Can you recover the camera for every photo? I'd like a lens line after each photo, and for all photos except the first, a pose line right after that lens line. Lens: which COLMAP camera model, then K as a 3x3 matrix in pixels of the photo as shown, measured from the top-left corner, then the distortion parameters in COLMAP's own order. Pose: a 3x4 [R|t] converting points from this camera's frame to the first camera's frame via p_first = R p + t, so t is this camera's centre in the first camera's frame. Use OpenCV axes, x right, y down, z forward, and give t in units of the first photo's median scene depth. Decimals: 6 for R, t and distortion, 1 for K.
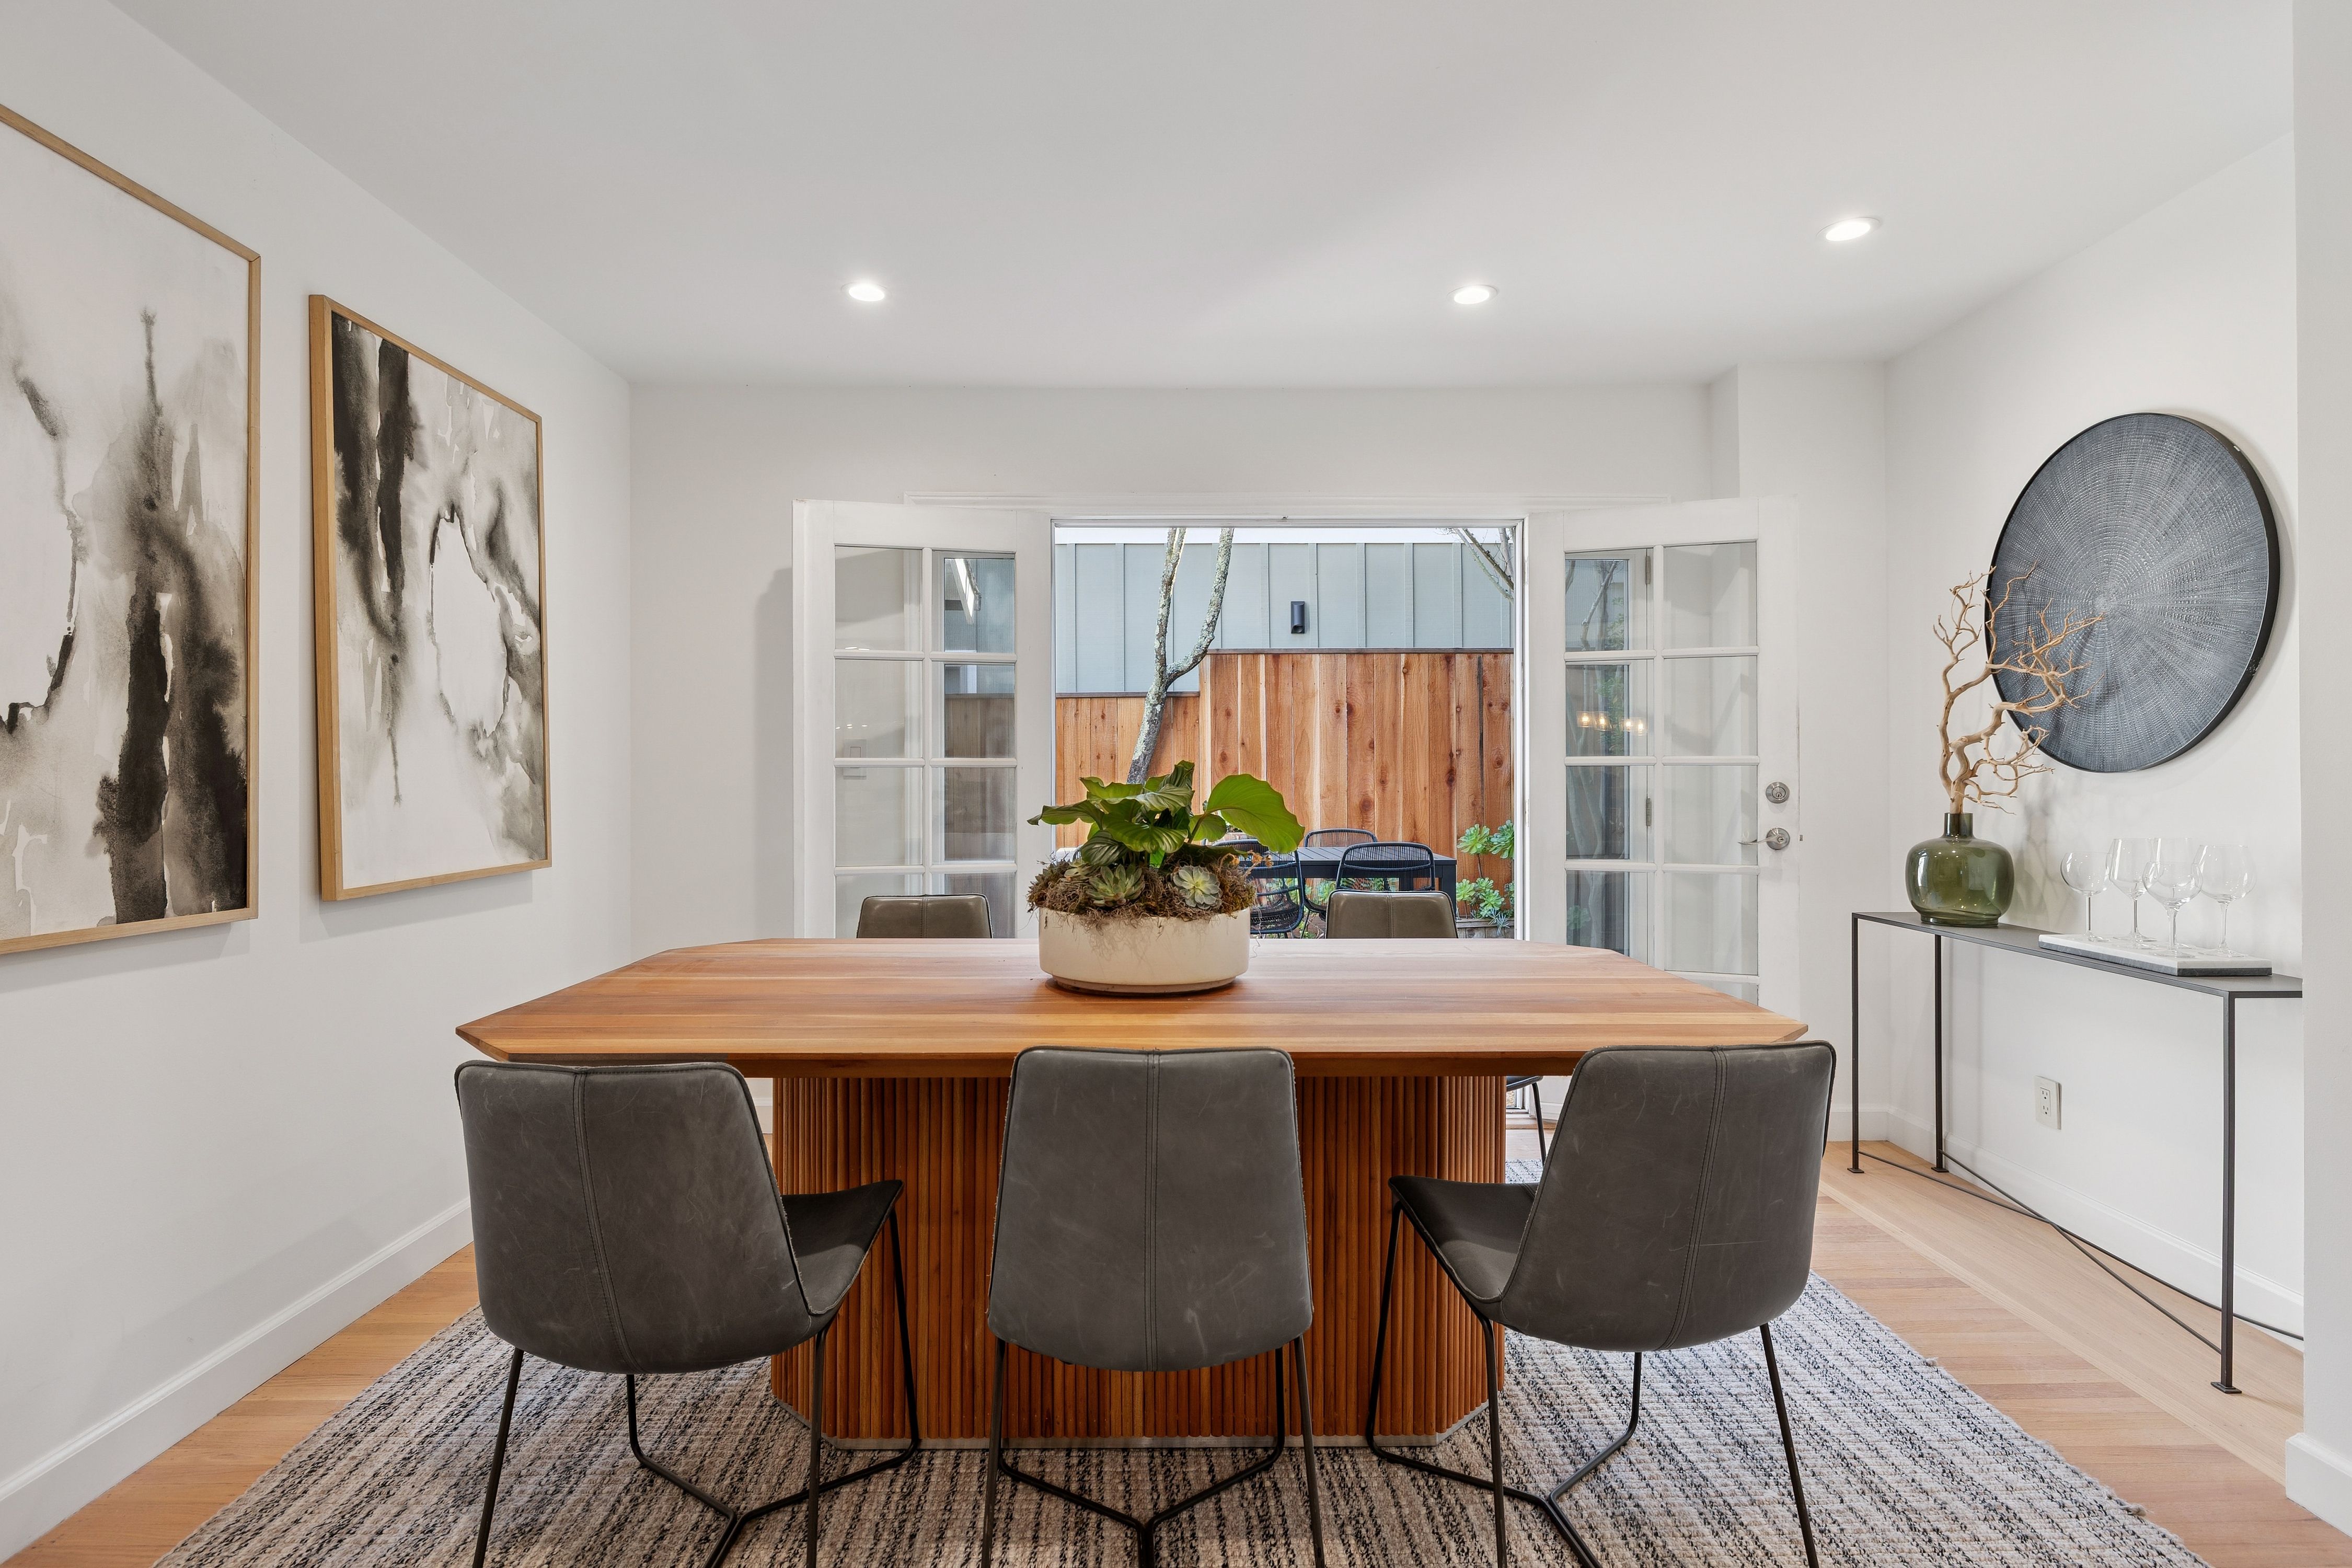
lens RADIAL K [[1184.0, 0, 1176.7], [0, 1184.0, 774.5], [0, 0, 1]] dist [-0.006031, 0.000517]
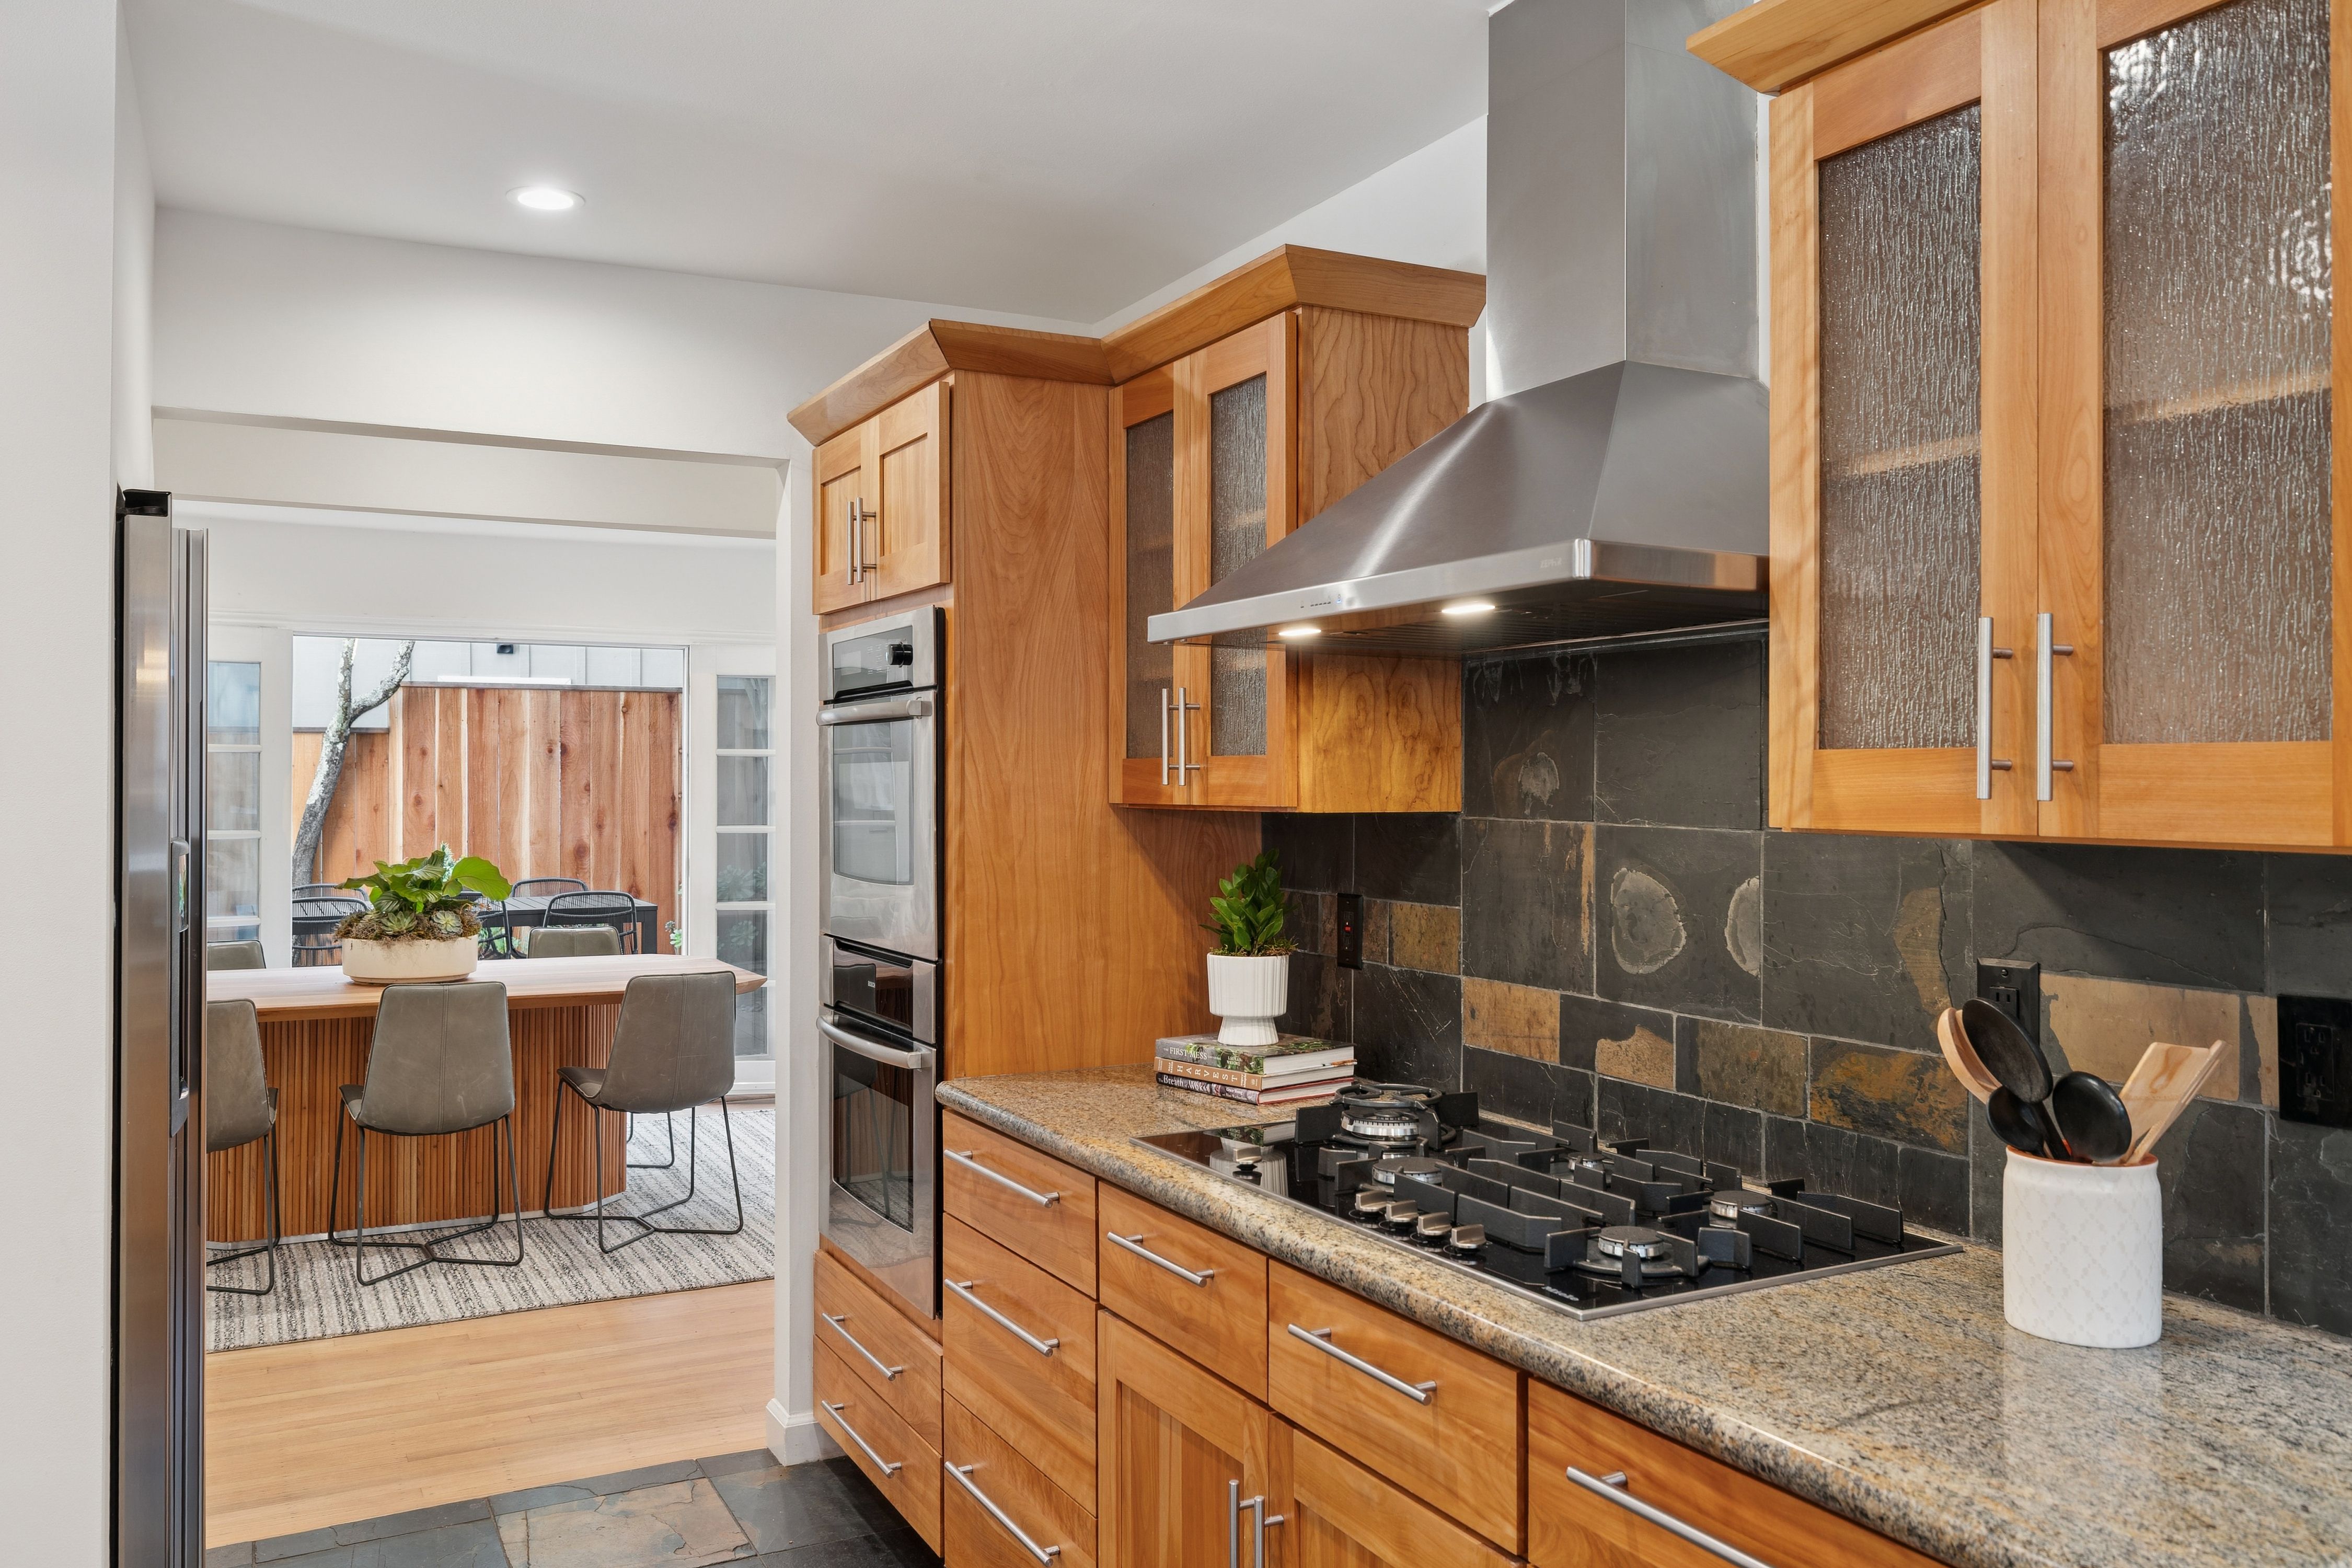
lens RADIAL K [[1833.1, 0, 1192.4], [0, 1833.1, 762.5], [0, 0, 1]] dist [0.005623, -0.011791]
pose [[0.894756, 0.006659, 0.446505, -0.058376], [-0.002993, 0.999956, -0.008914, -0.033807], [-0.446545, 0.006639, 0.894737, -0.536219]]
